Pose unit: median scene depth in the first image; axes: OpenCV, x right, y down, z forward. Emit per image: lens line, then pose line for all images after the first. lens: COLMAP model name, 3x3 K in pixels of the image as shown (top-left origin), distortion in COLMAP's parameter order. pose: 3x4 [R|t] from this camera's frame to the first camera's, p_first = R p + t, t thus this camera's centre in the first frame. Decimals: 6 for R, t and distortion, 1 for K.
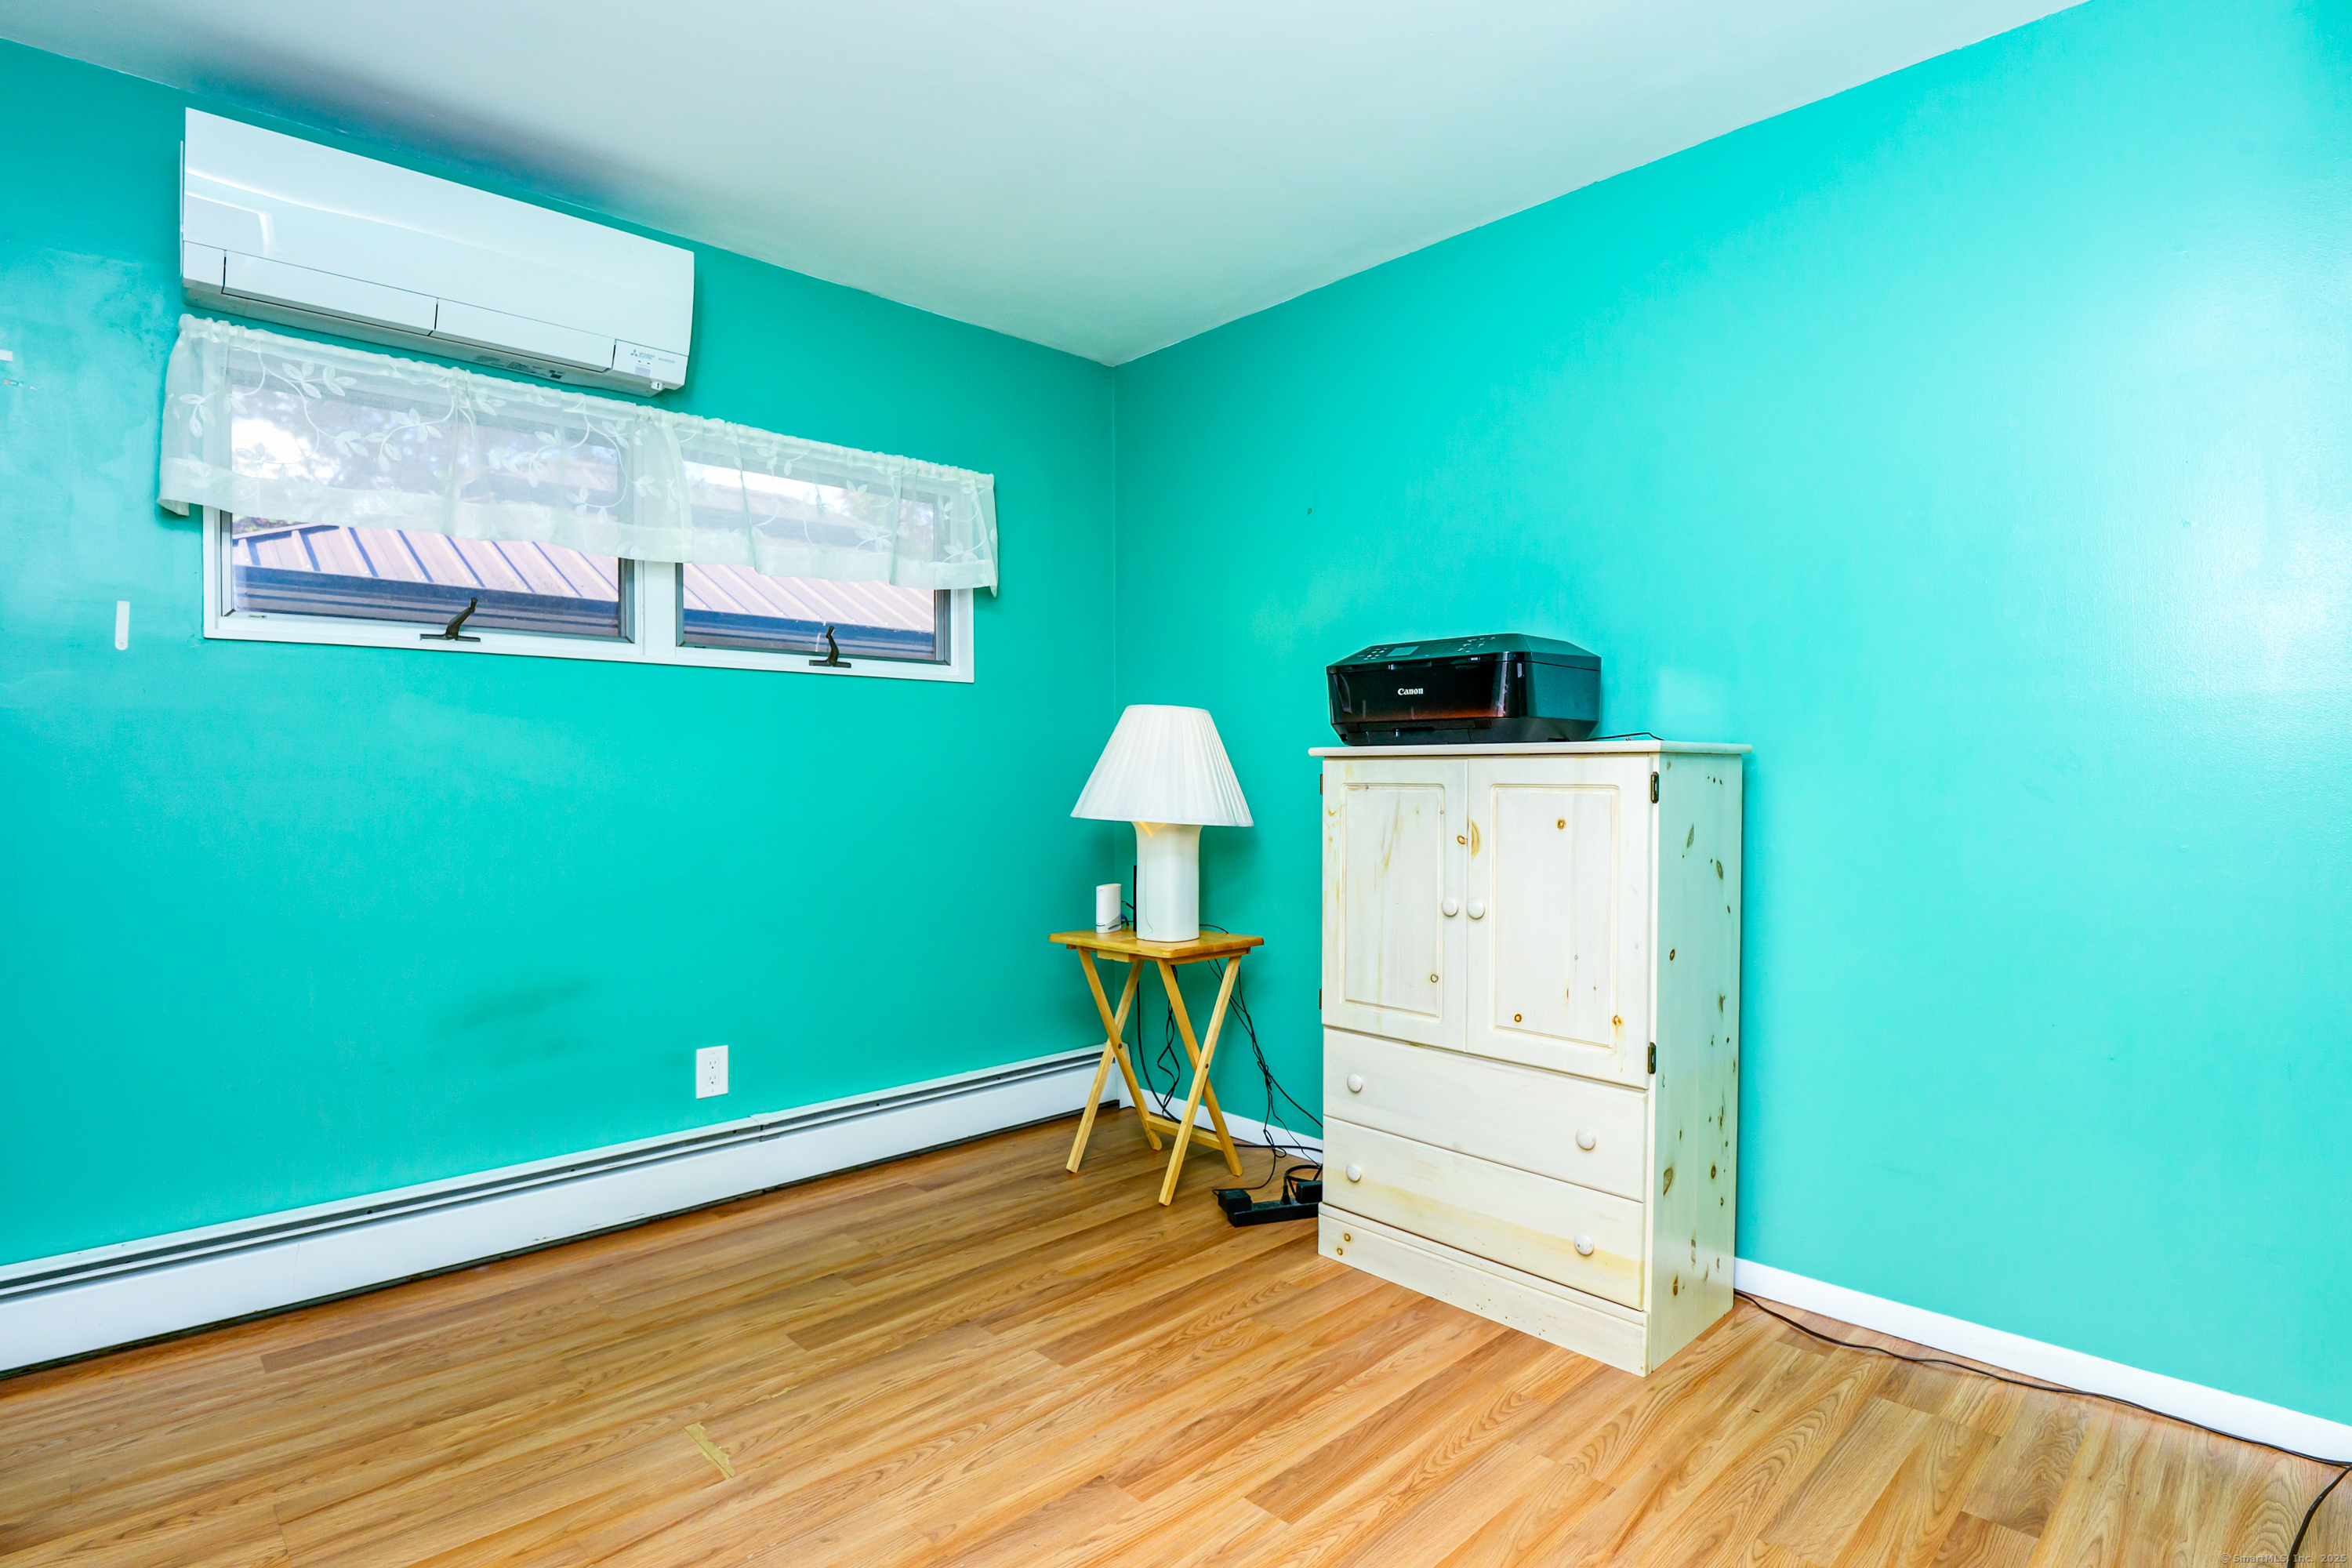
lens RADIAL K [[1158.6, 0, 1162.4], [0, 1158.6, 785.4], [0, 0, 1]] dist [-0.019455, -0.005554]
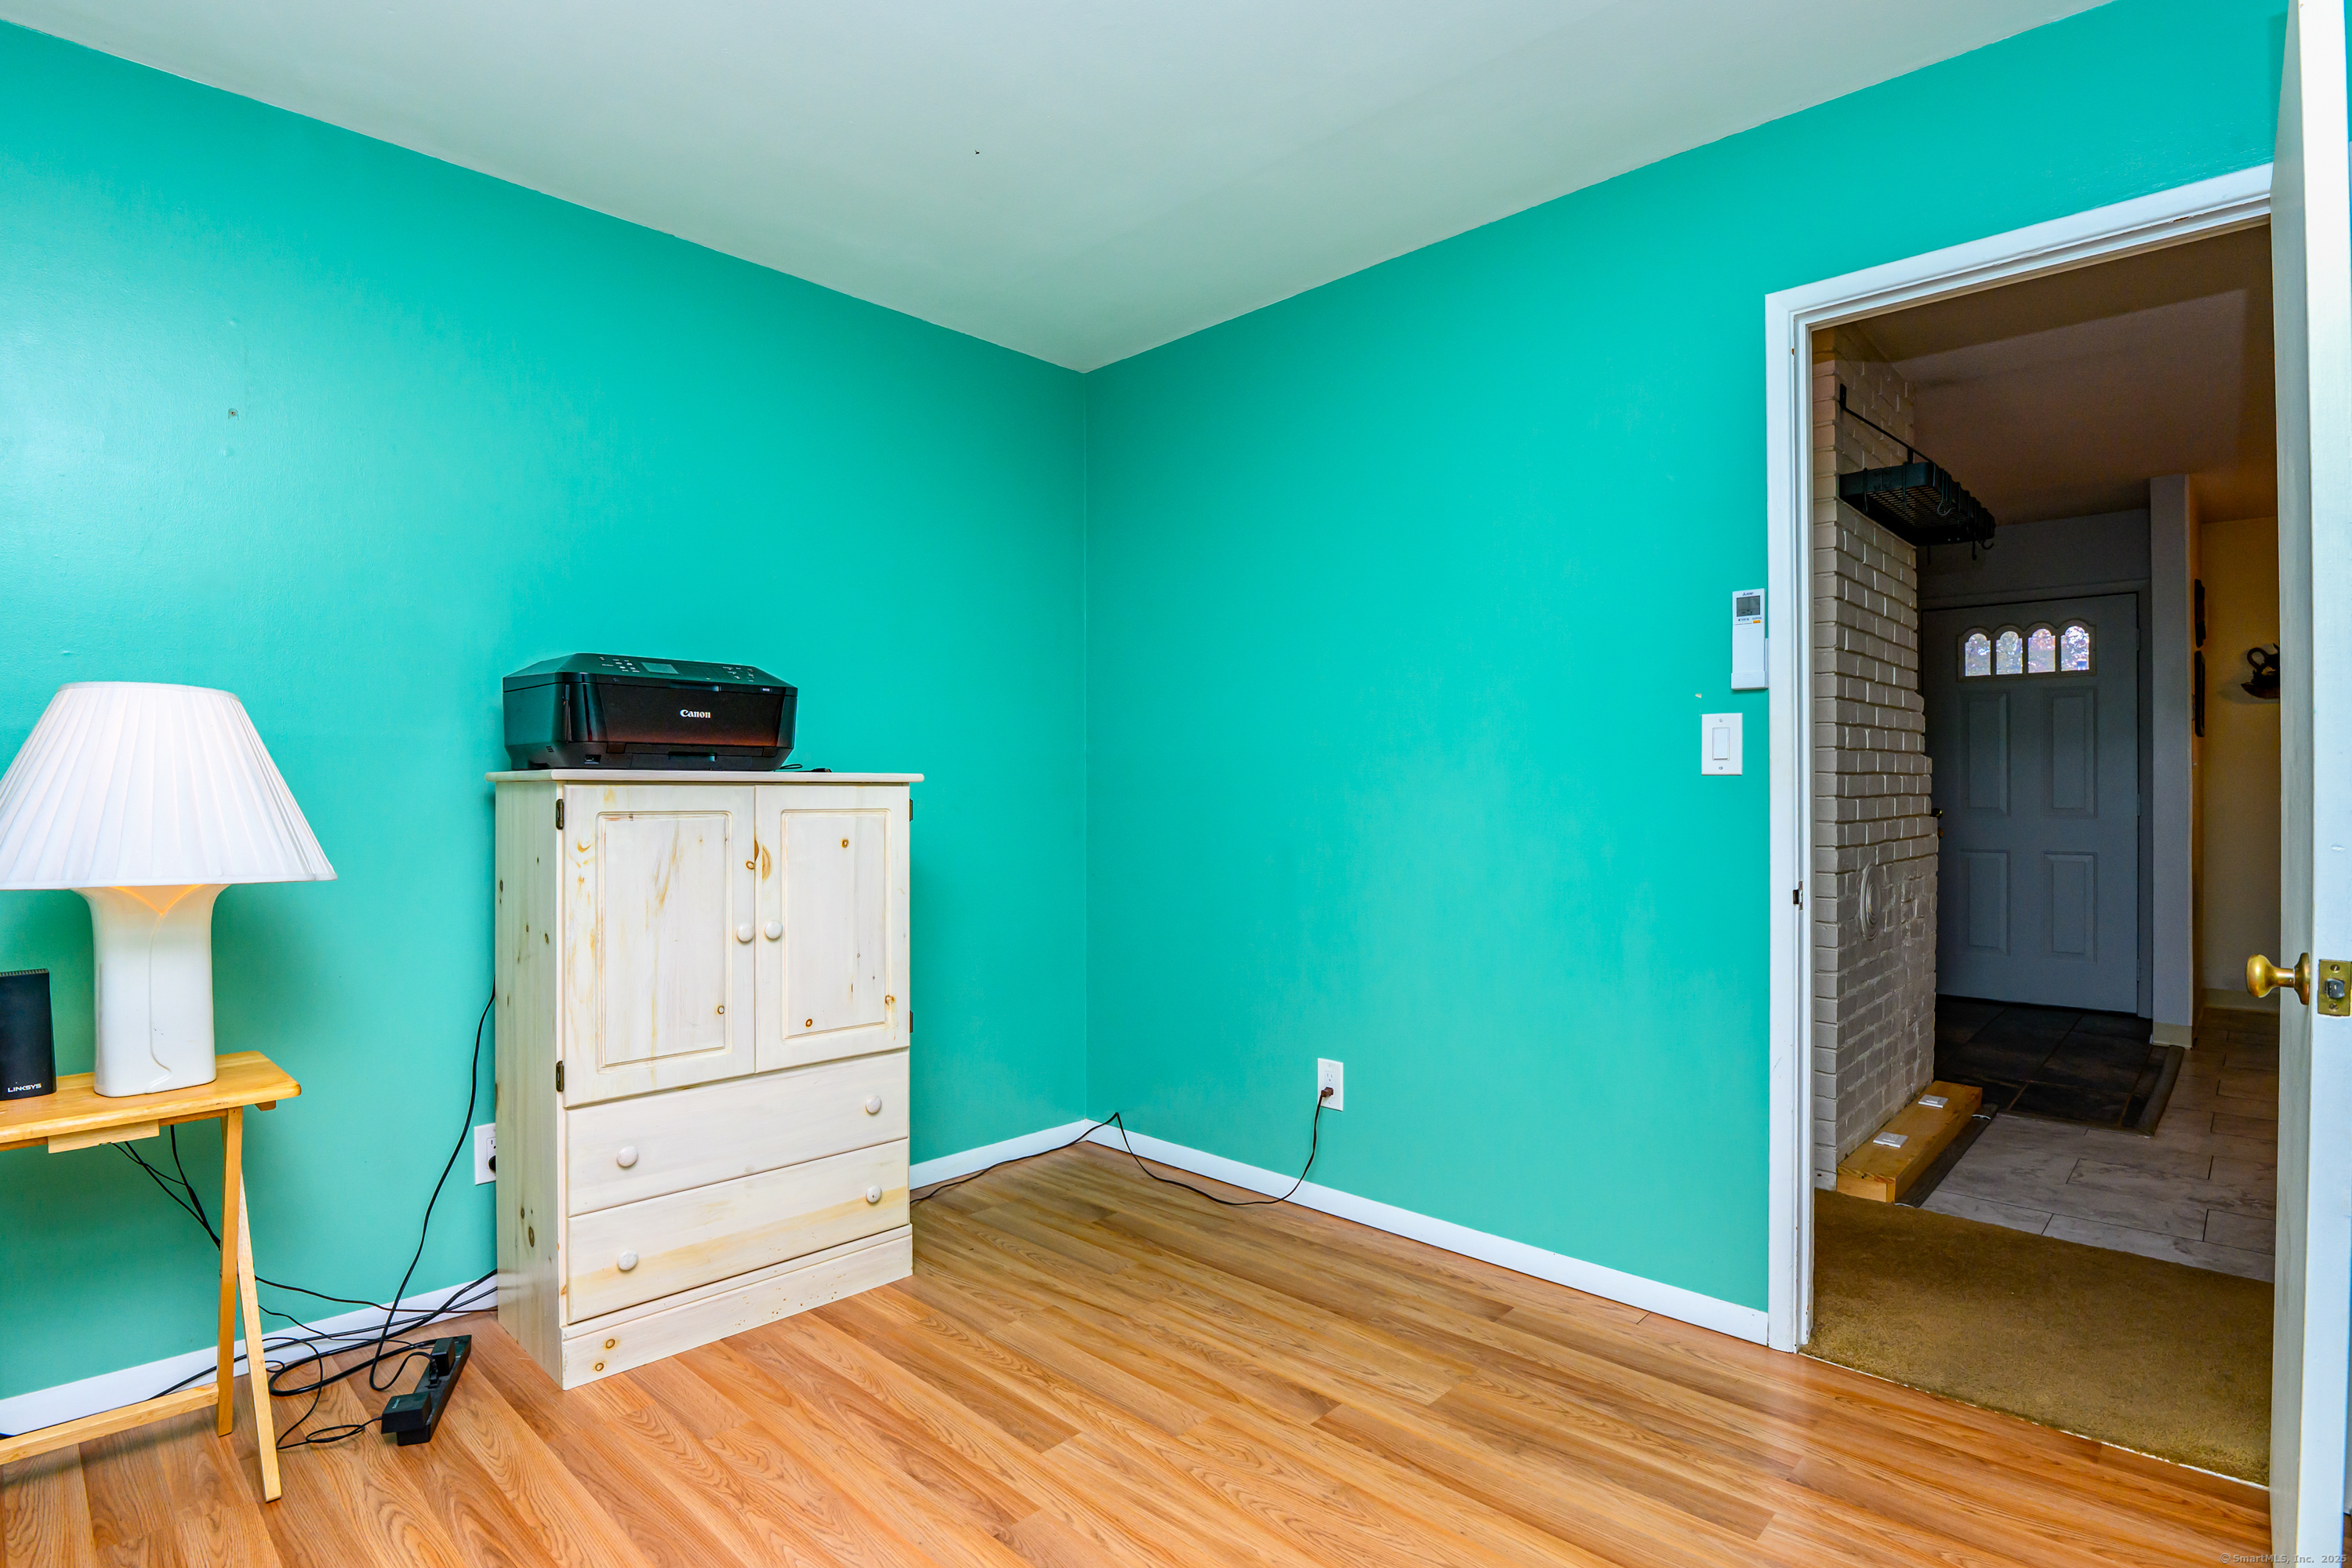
lens RADIAL K [[1158.6, 0, 1161.8], [0, 1158.6, 790.2], [0, 0, 1]] dist [-0.019455, -0.005554]
pose [[-0.030161, 0.006172, 0.999526, -0.757214], [0.014213, 0.999882, -0.005746, -0.007993], [-0.999444, 0.014033, -0.030245, 0.658875]]
